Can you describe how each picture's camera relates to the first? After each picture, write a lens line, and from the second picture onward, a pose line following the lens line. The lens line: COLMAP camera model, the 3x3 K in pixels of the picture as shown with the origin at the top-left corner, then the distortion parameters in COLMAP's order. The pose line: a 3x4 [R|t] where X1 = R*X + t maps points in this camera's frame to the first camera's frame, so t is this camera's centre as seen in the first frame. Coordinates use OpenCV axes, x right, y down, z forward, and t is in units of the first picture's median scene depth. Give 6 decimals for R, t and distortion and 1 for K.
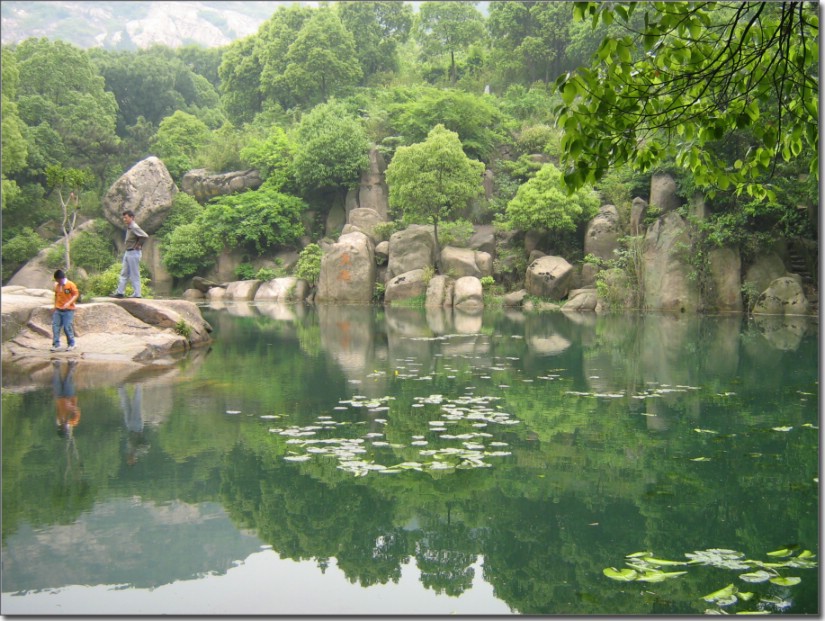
lens RADIAL K [[954.4, 0, 412.5], [0, 954.4, 310.5], [0, 0, 1]] dist [-0.120185, 0.024134]
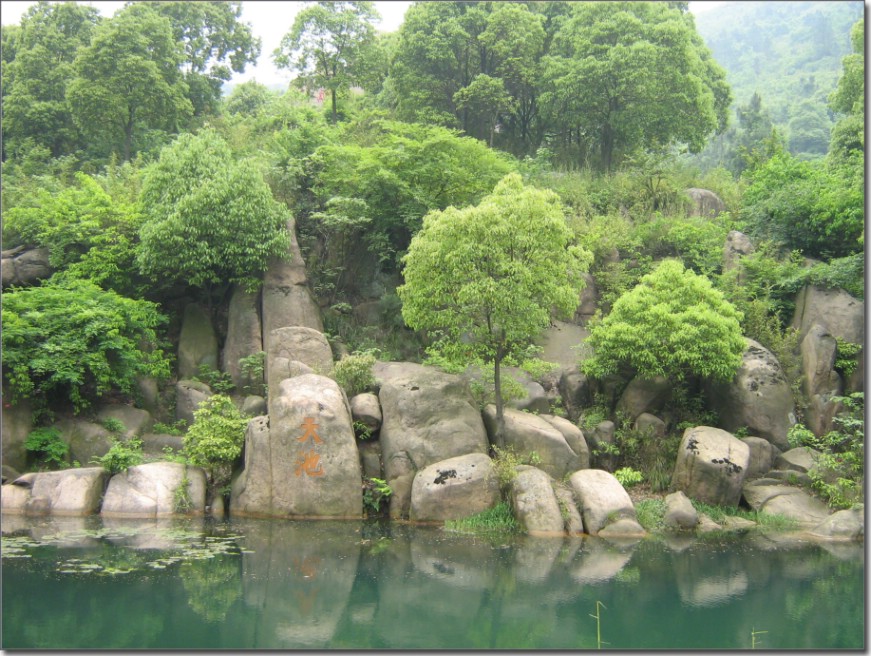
lens RADIAL K [[1007.6, 0, 435.5], [0, 1007.6, 328.0], [0, 0, 1]] dist [-0.120185, 0.024134]
pose [[0.923440, 0.035554, 0.382093, -0.202119], [0.007421, 0.993858, -0.110413, -0.046804], [-0.383672, 0.104795, 0.917504, 0.477824]]
